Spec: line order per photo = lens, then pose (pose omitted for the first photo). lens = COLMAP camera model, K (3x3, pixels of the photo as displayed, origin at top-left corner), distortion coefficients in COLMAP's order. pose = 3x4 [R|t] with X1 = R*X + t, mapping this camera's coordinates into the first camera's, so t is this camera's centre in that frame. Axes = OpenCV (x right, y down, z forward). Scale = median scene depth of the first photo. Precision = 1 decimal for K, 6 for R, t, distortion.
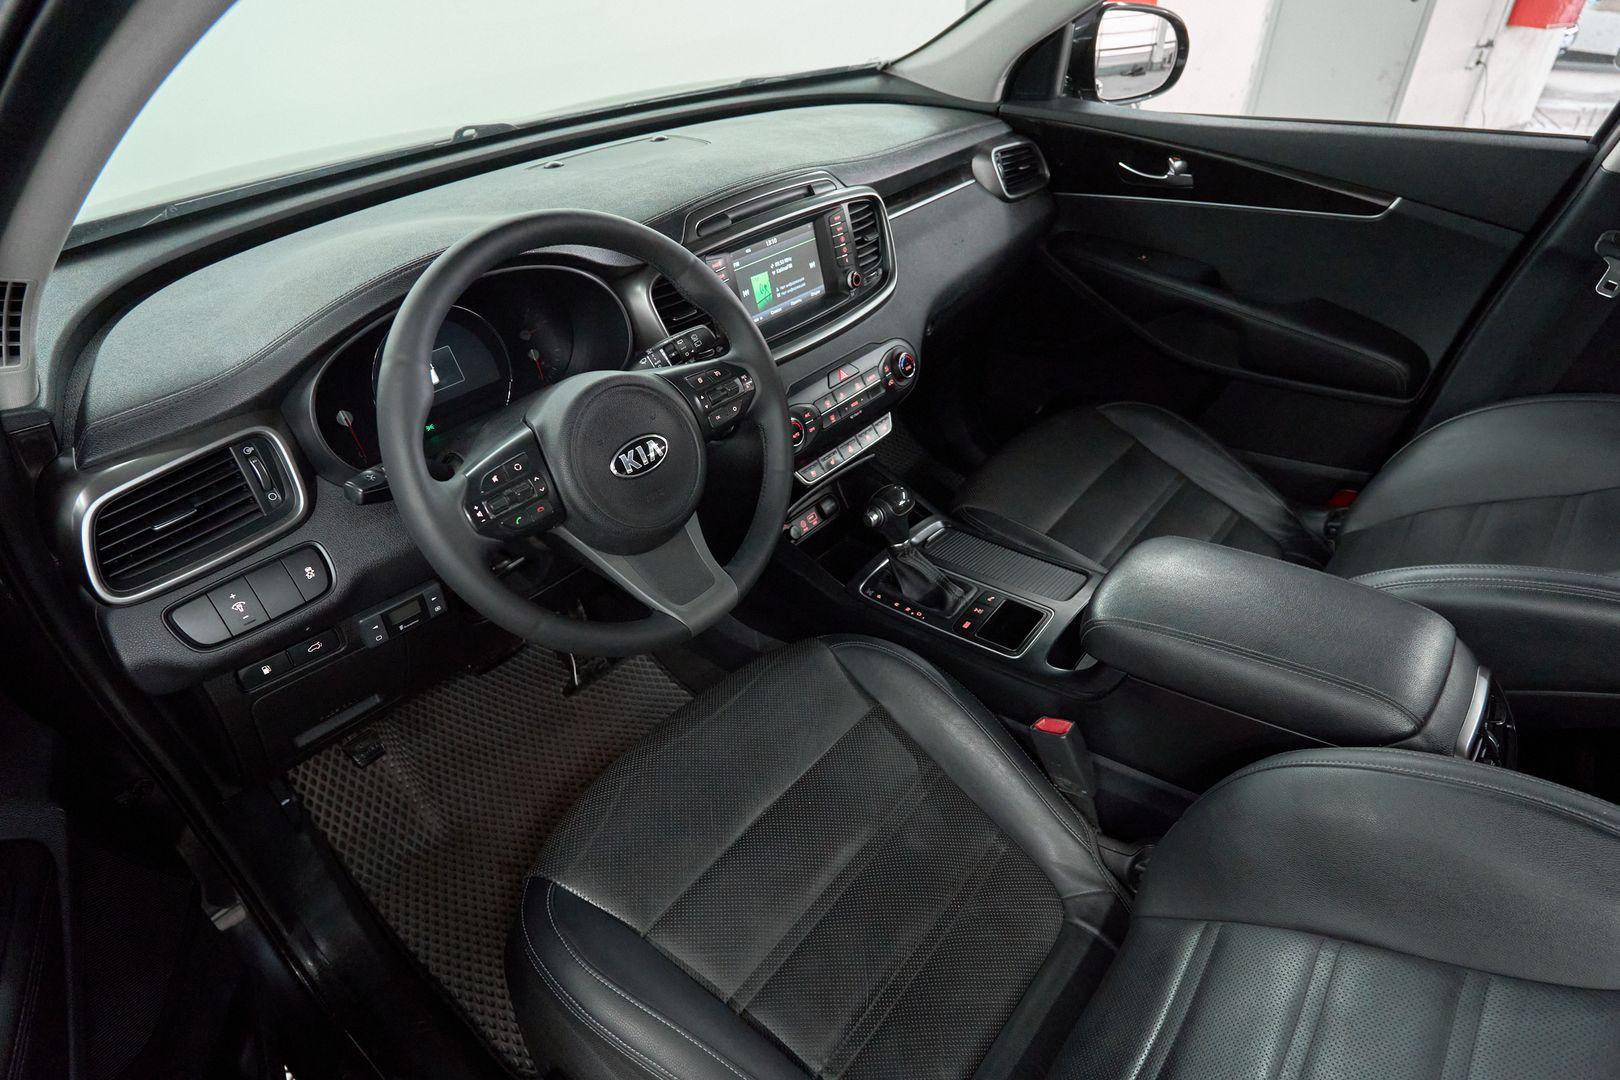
lens RADIAL K [[880.3, 0, 816.5], [0, 880.3, 541.0], [0, 0, 1]] dist [-0.016231, 0.000631]
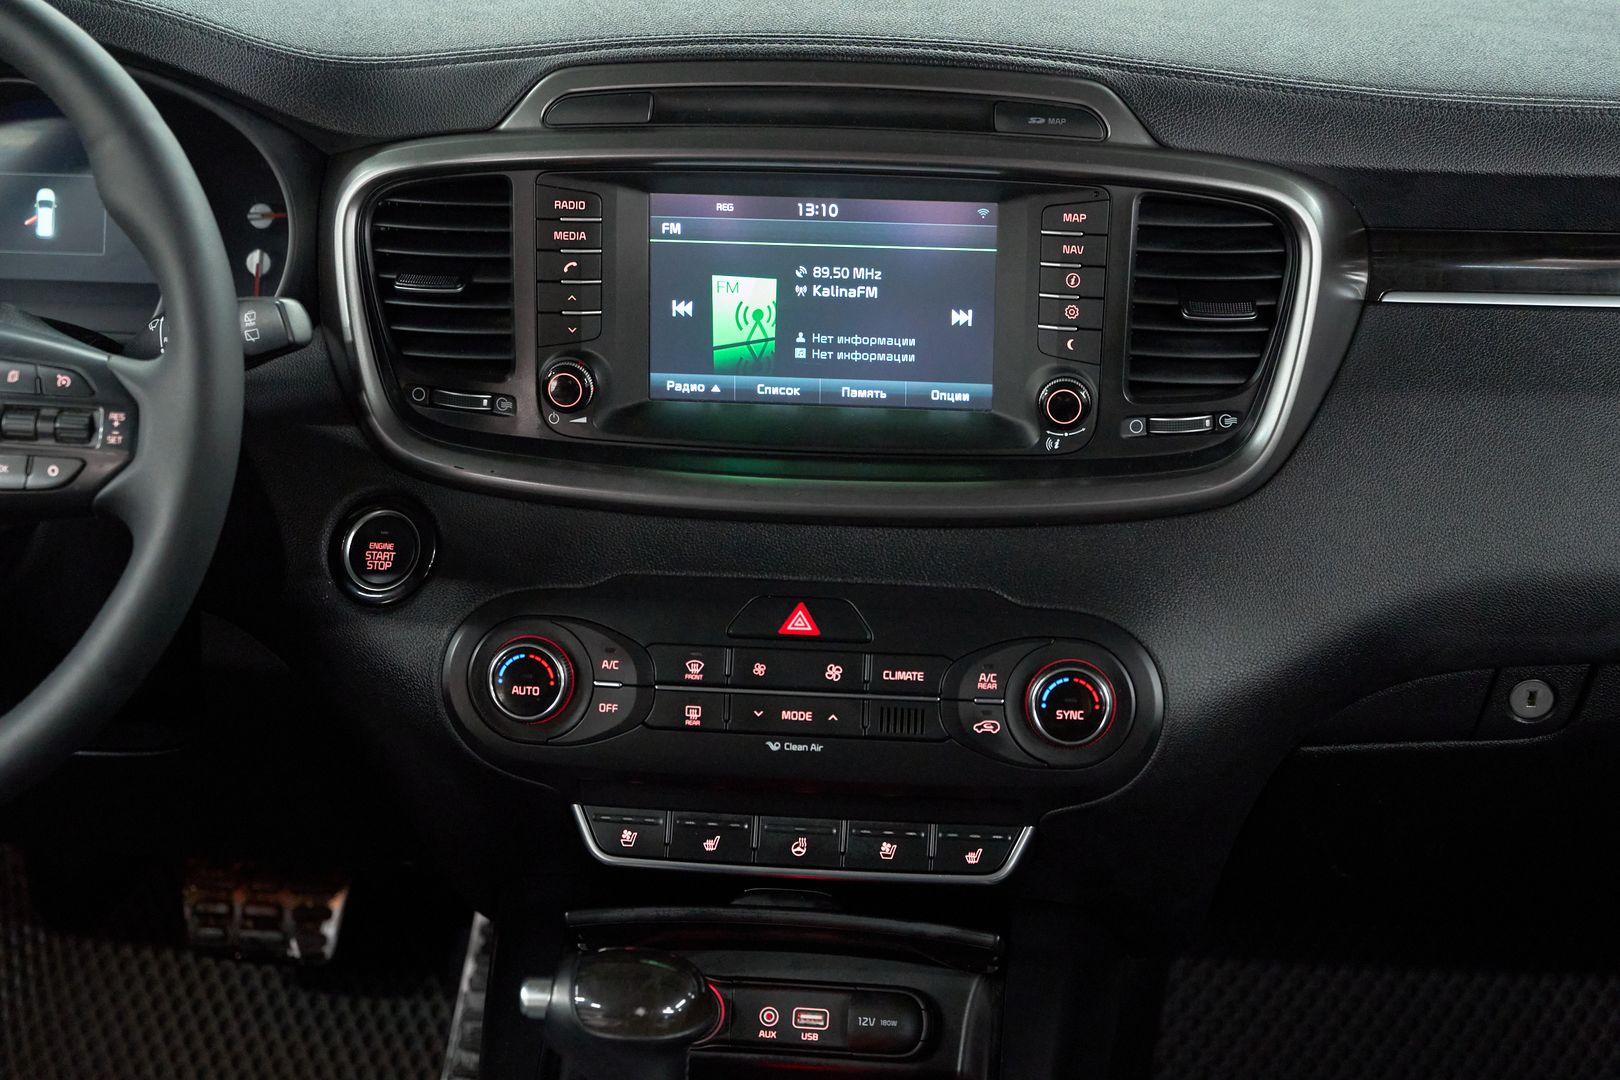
lens RADIAL K [[2990.2, 0, 812.3], [0, 2990.2, 546.6], [0, 0, 1]] dist [-0.041692, 0.000000]
pose [[0.552496, 0.374002, -0.744897, 0.882922], [-0.496512, 0.865495, 0.066286, -0.293555], [0.669496, 0.333228, 0.663879, 0.229448]]
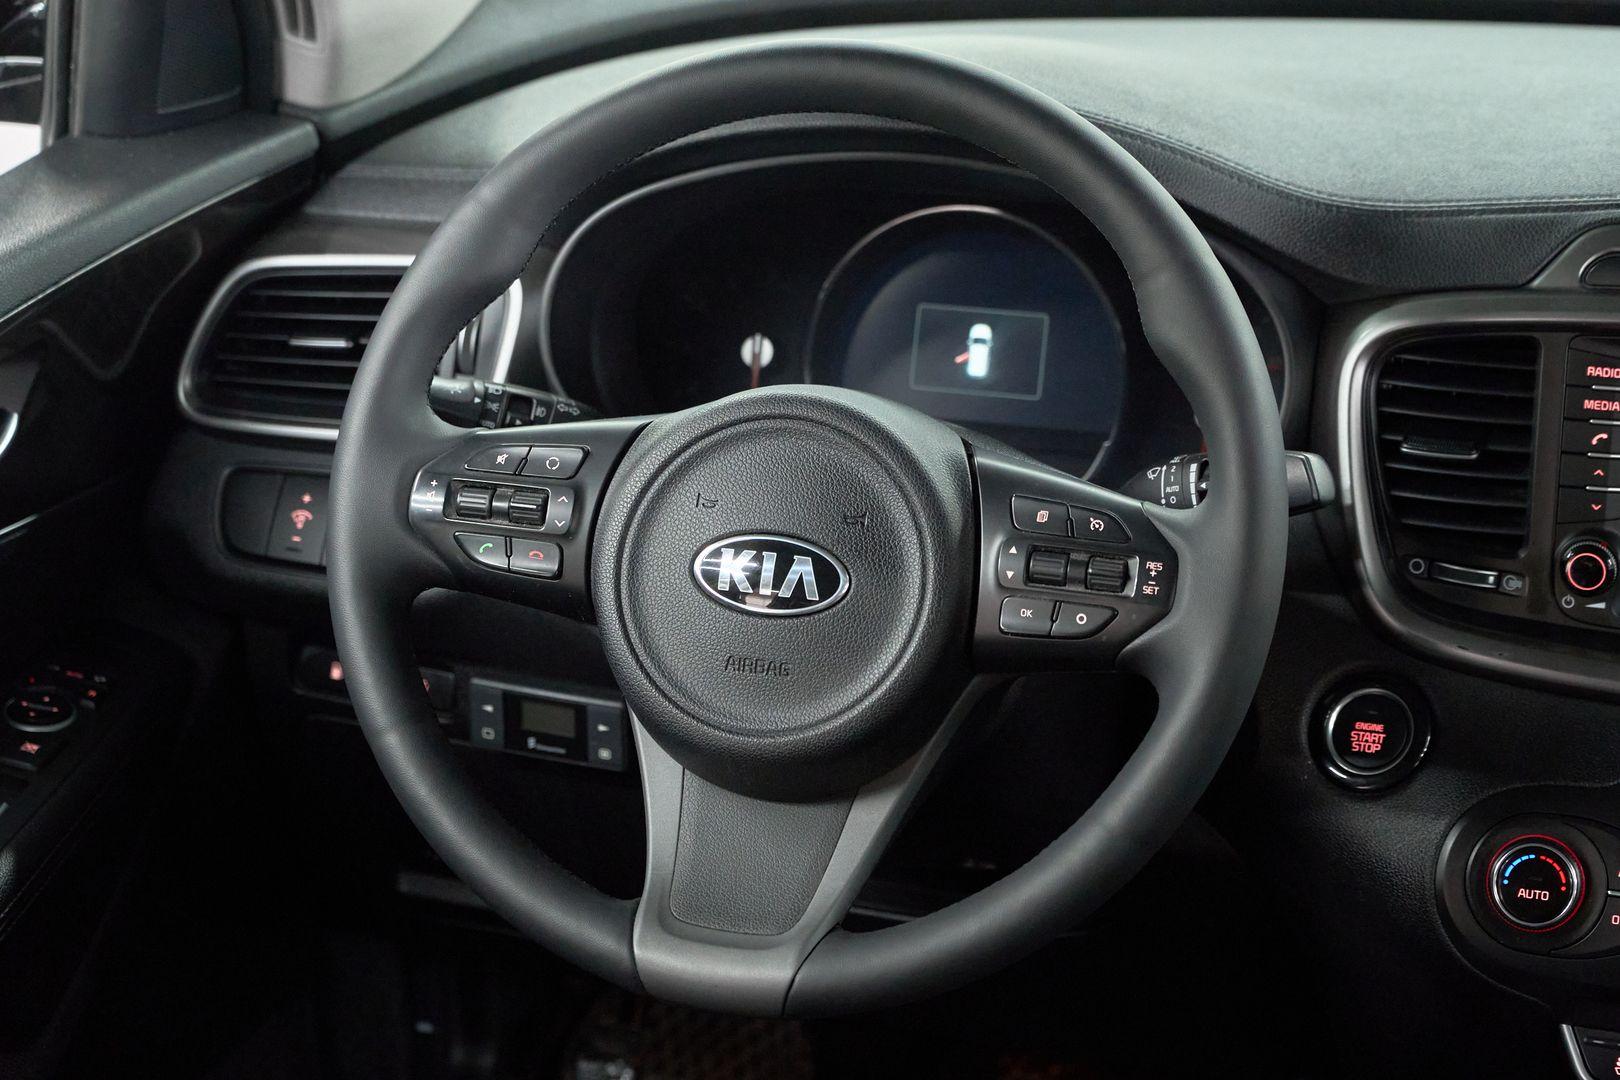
lens RADIAL K [[3344.9, 0, 816.4], [0, 3344.9, 530.6], [0, 0, 1]] dist [-0.040025, 0.000000]
pose [[0.395133, 0.350351, -0.849190, 0.841118], [-0.542367, 0.835071, 0.092160, -0.192225], [0.741423, 0.424158, 0.519983, 0.081338]]
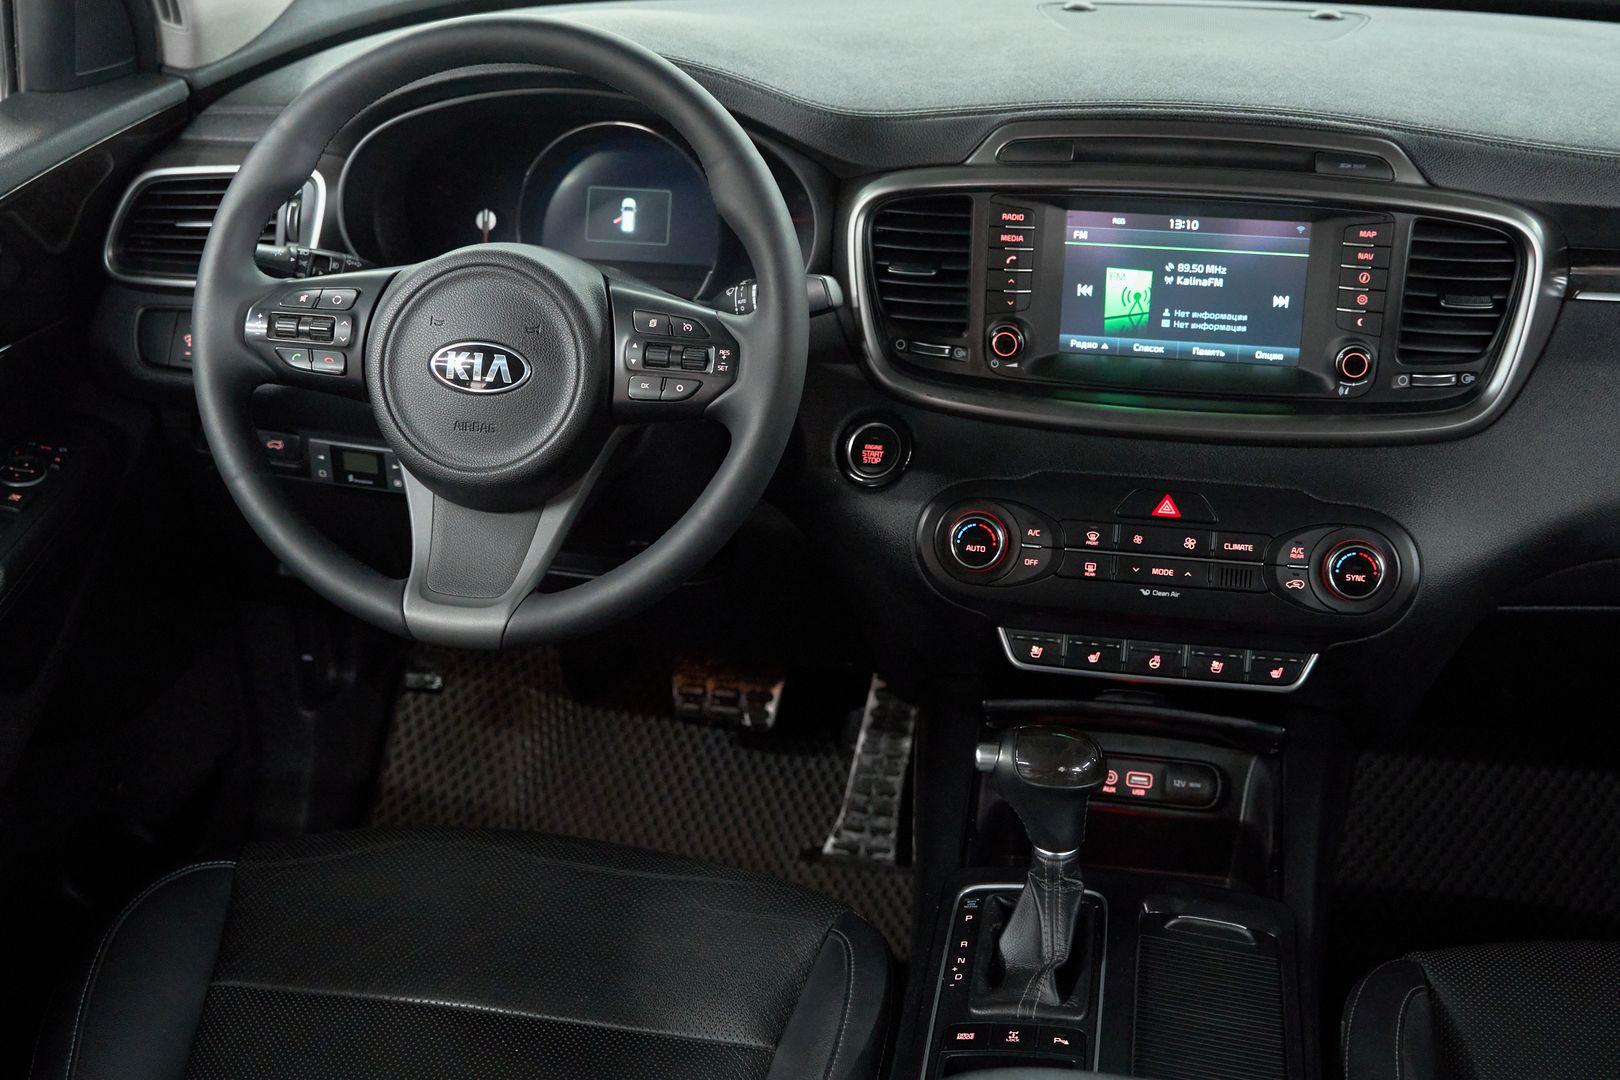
lens RADIAL K [[2030.3, 0, 802.0], [0, 2030.3, 532.2], [0, 0, 1]] dist [-0.020337, 0.000000]
pose [[0.485153, 0.416468, -0.768883, 0.814941], [-0.517421, 0.845564, 0.131518, -0.221689], [0.704912, 0.334030, 0.625718, 0.147716]]
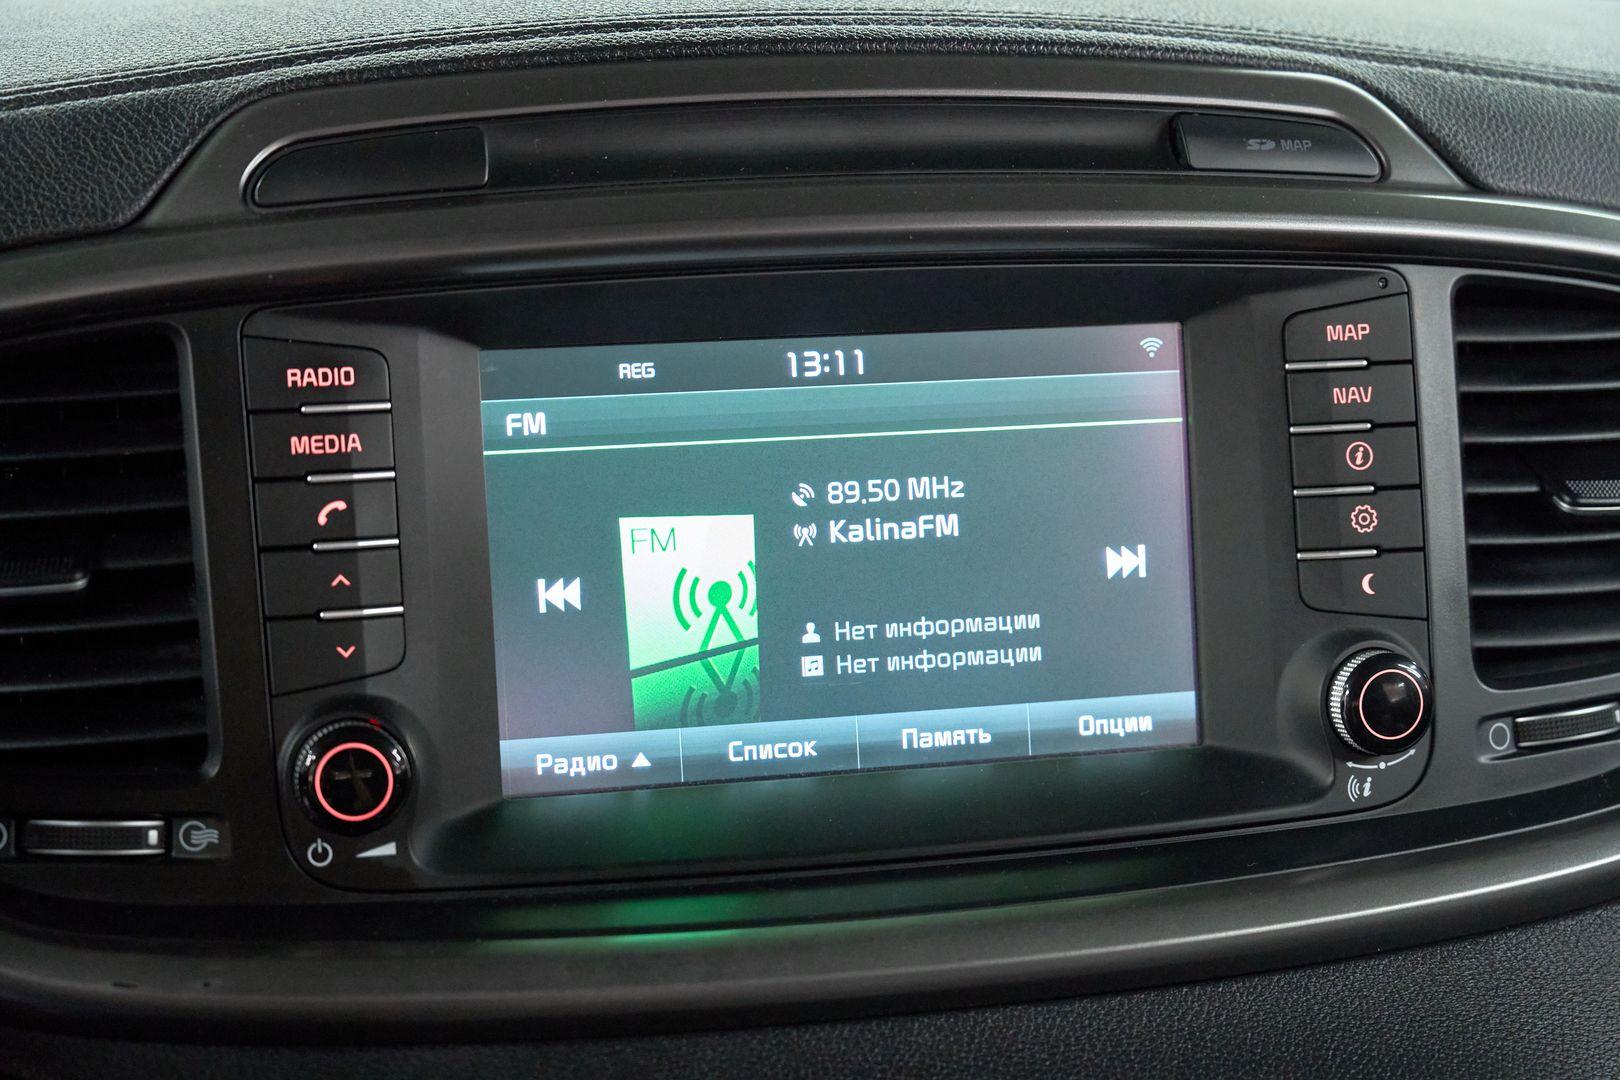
lens RADIAL K [[3067.3, 0, 848.3], [0, 3067.3, 540.5], [0, 0, 1]] dist [-0.085615, 0.000000]
pose [[0.814006, 0.156044, -0.559504, 0.287068], [-0.361072, 0.890458, -0.276968, -0.140252], [0.454996, 0.427475, 0.781181, 0.531867]]
